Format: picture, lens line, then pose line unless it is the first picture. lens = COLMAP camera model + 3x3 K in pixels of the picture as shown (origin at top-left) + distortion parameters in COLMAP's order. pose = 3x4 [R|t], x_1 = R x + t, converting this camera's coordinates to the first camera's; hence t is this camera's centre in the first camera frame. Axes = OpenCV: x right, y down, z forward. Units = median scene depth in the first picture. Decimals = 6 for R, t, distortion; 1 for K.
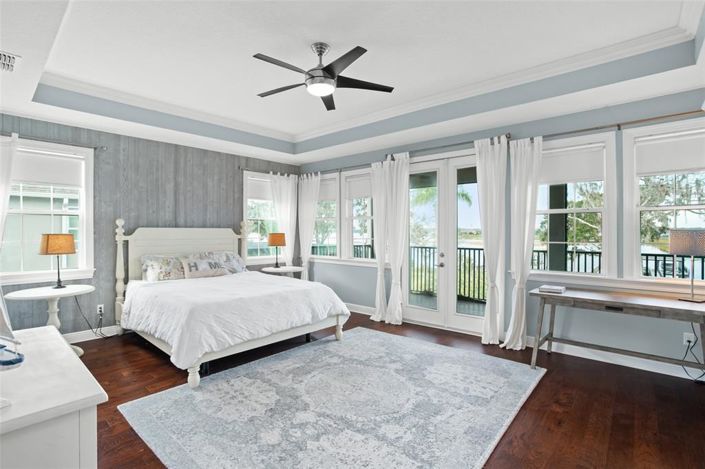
lens RADIAL K [[341.7, 0, 357.2], [0, 341.7, 236.6], [0, 0, 1]] dist [-0.002950, 0.000109]
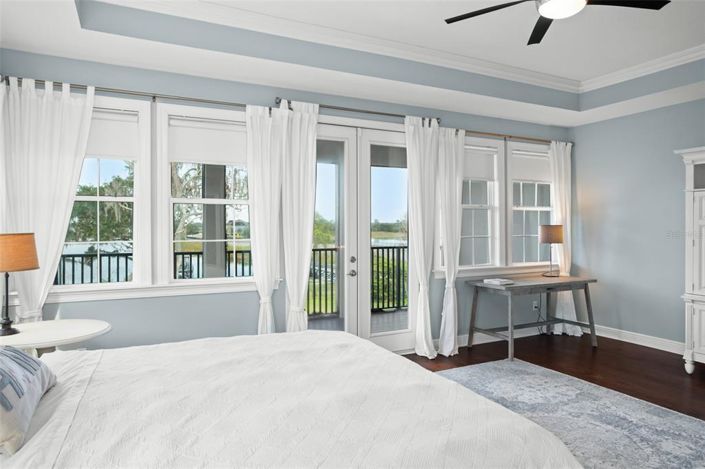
lens RADIAL K [[451.4, 0, 356.3], [0, 451.4, 228.2], [0, 0, 1]] dist [-0.015501, 0.018514]
pose [[0.402723, -0.005251, 0.915307, -0.697326], [0.017102, 0.999852, -0.001788, -0.010973], [-0.915162, 0.016374, 0.402753, 0.678455]]
